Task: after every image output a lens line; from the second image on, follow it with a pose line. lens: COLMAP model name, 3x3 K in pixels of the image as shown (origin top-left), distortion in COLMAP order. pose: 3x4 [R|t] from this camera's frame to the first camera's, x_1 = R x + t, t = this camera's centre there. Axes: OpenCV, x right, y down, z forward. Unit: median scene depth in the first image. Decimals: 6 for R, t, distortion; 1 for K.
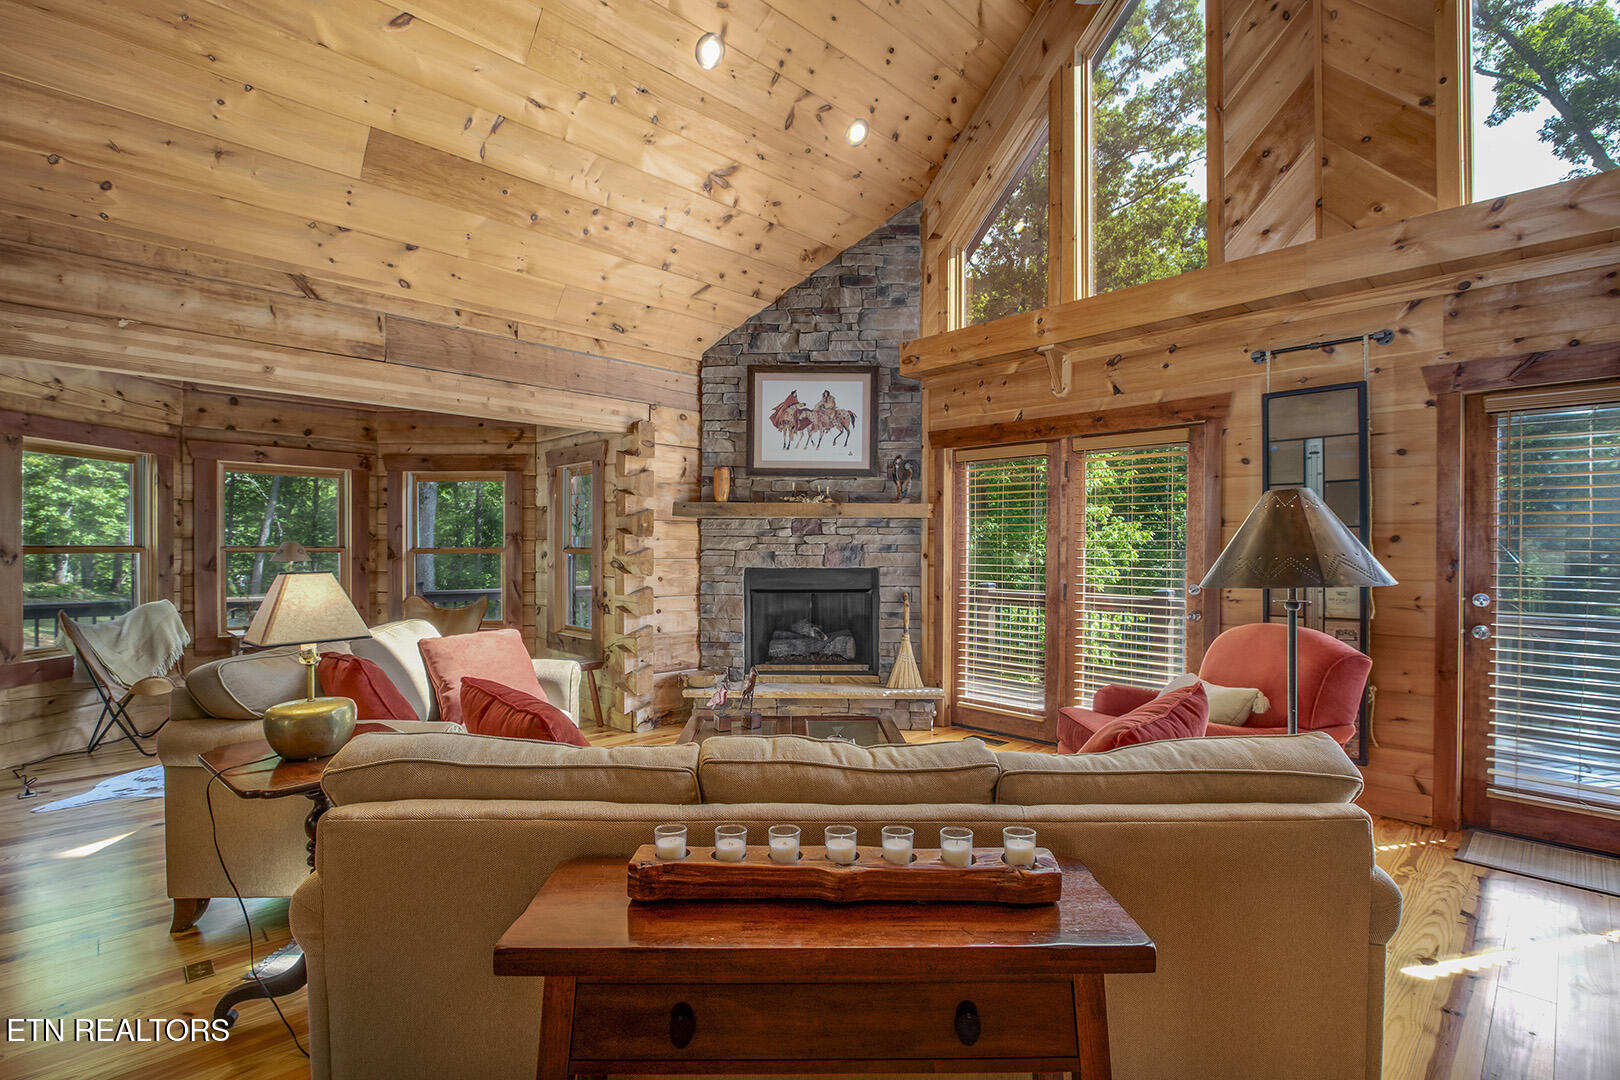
lens RADIAL K [[757.1, 0, 813.1], [0, 757.1, 551.3], [0, 0, 1]] dist [-0.025849, 0.004098]
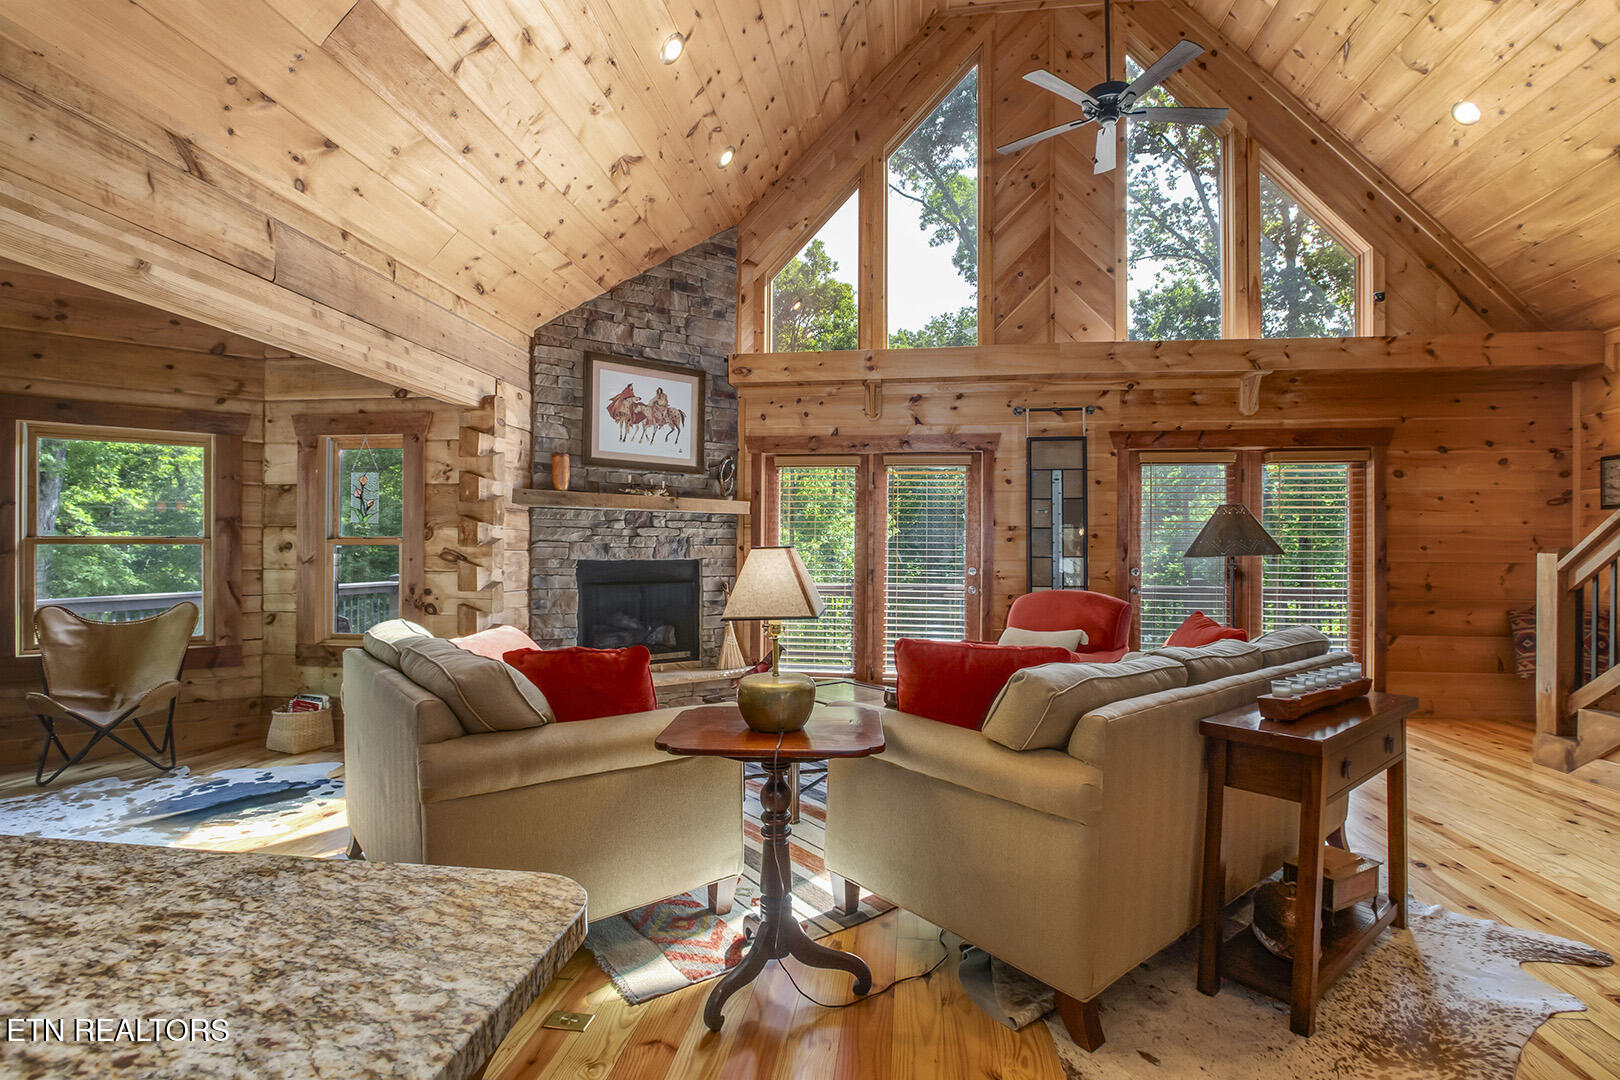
lens RADIAL K [[757.1, 0, 811.9], [0, 757.1, 548.3], [0, 0, 1]] dist [-0.025849, 0.004098]
pose [[0.784641, 0.002782, 0.619944, -0.457024], [0.000870, 0.999984, -0.005589, 0.012335], [-0.619950, 0.004925, 0.784626, 0.064964]]
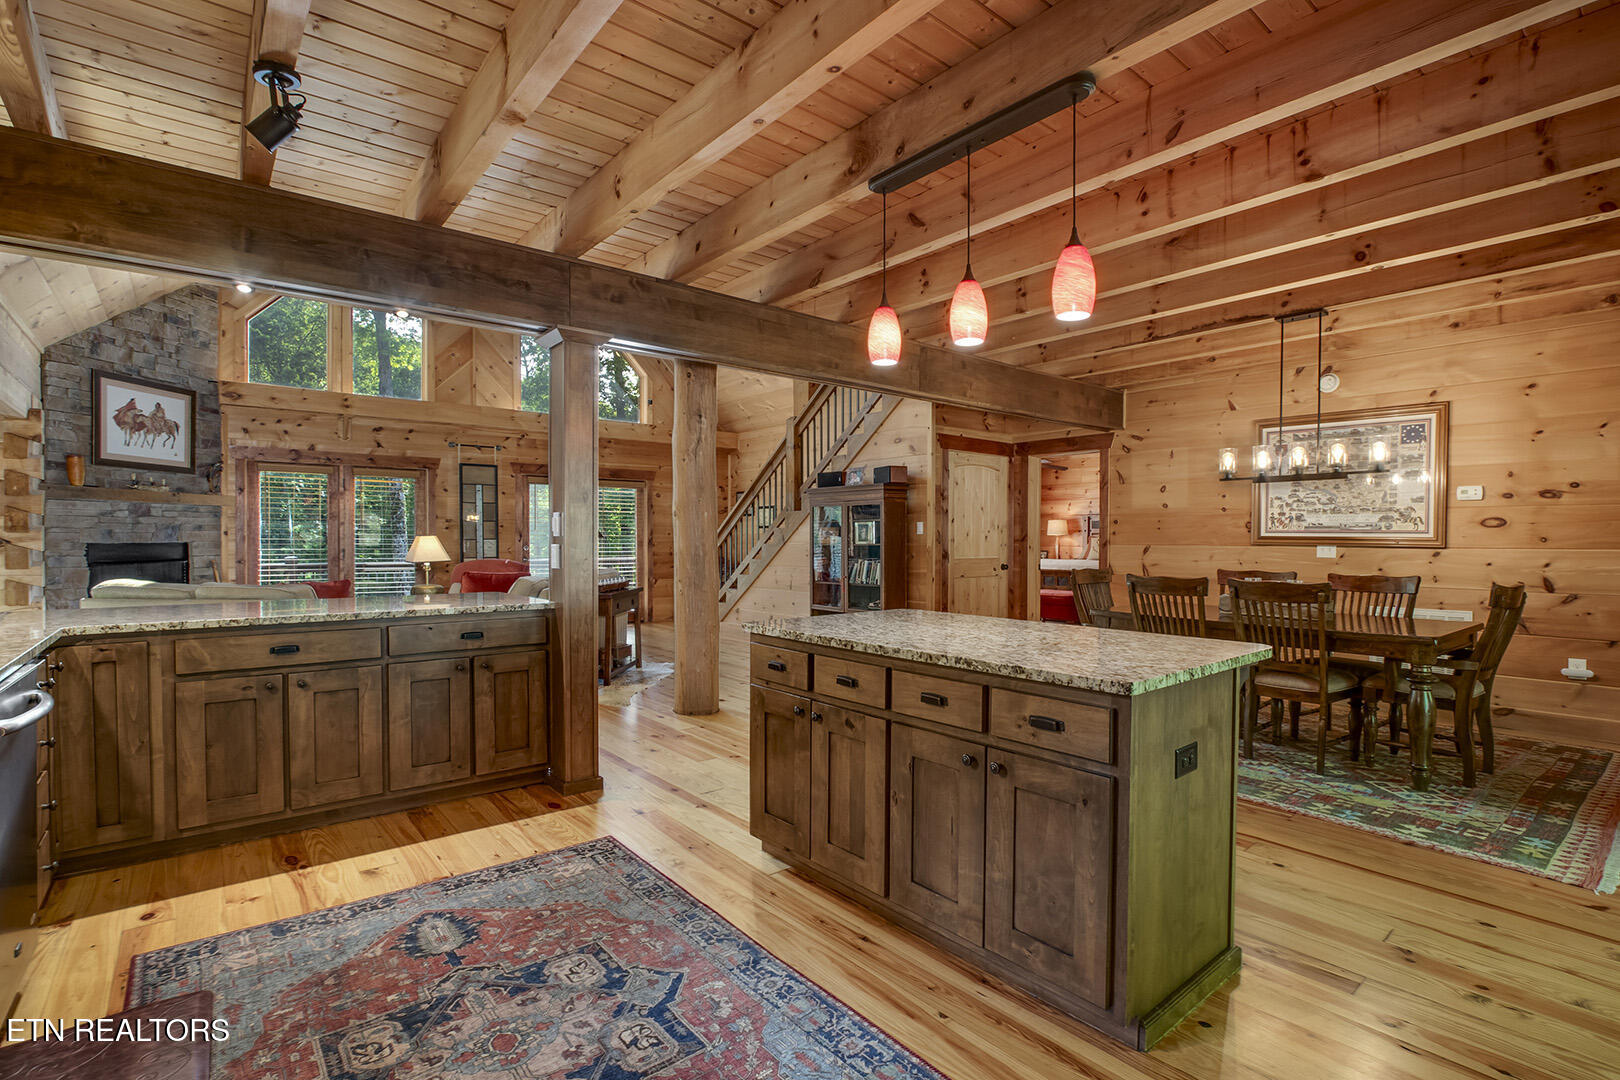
lens RADIAL K [[757.1, 0, 818.1], [0, 757.1, 554.7], [0, 0, 1]] dist [-0.025849, 0.004098]
pose [[0.074705, -0.026133, 0.996863, -1.147025], [-0.000074, 0.999656, 0.026212, 0.009702], [-0.997206, -0.002031, 0.074678, -0.197751]]
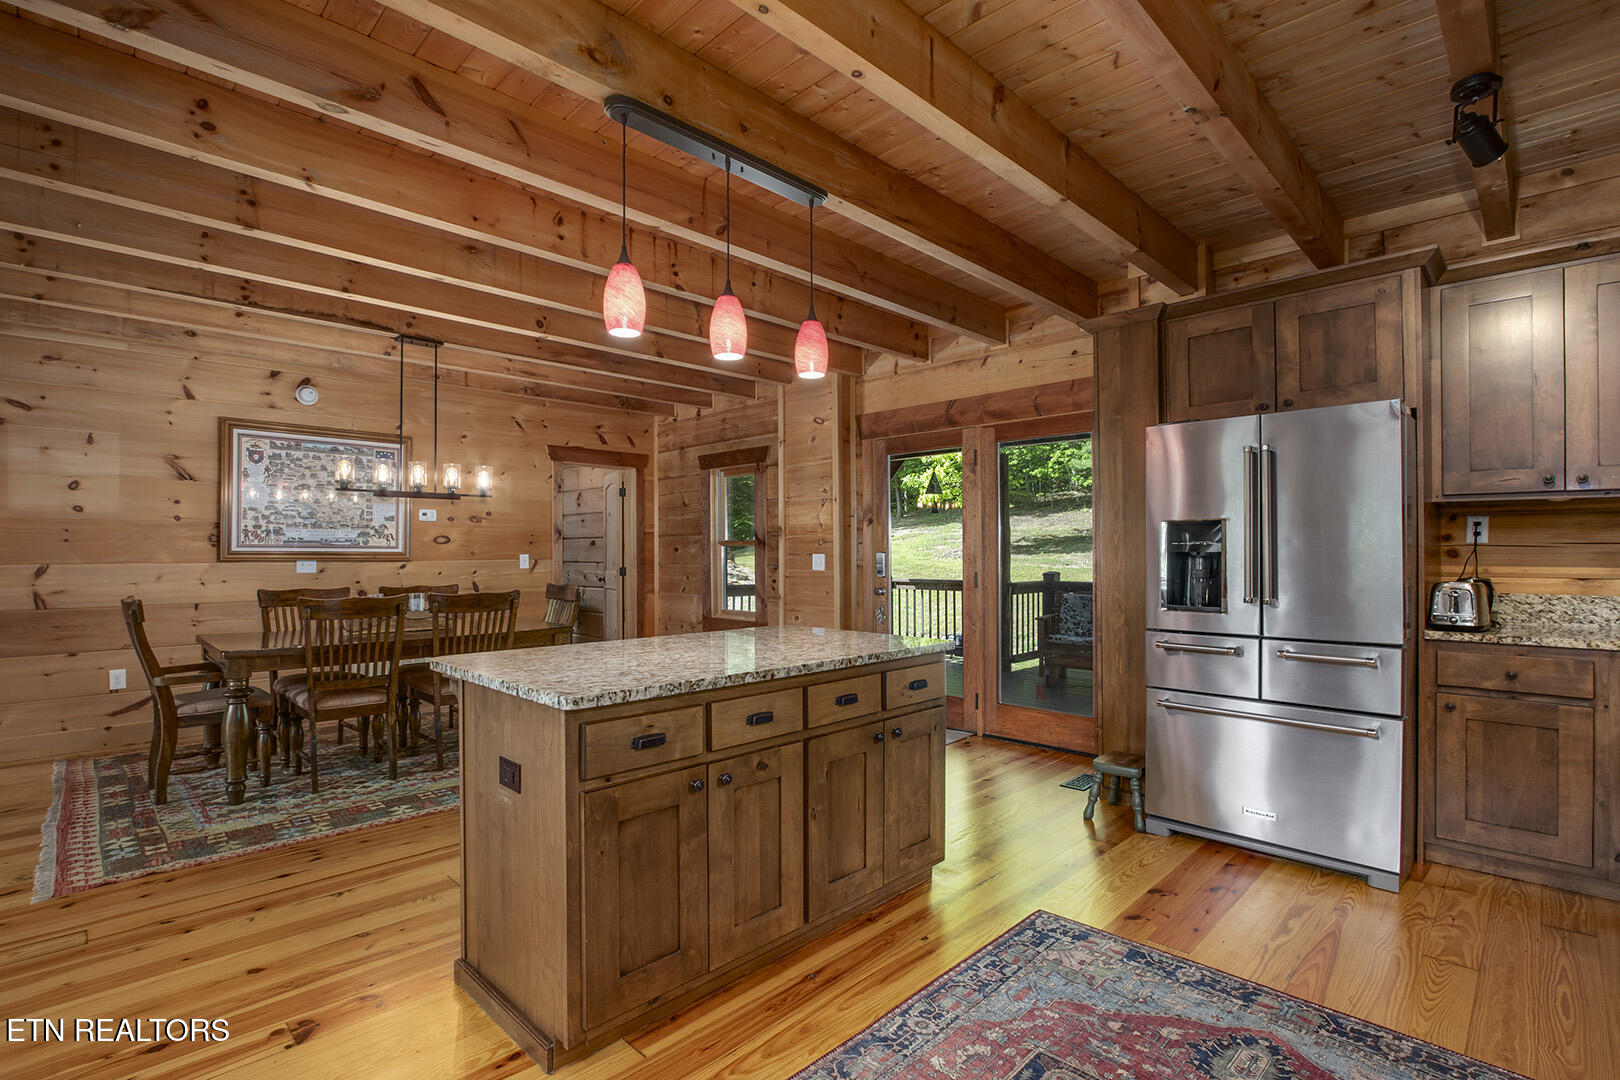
lens RADIAL K [[757.1, 0, 804.9], [0, 757.1, 552.8], [0, 0, 1]] dist [-0.025849, 0.004098]
pose [[-0.999797, -0.000732, -0.020118, -0.737432], [-0.000789, 0.999996, 0.002792, 0.010233], [0.020116, 0.002807, -0.999794, 0.186509]]
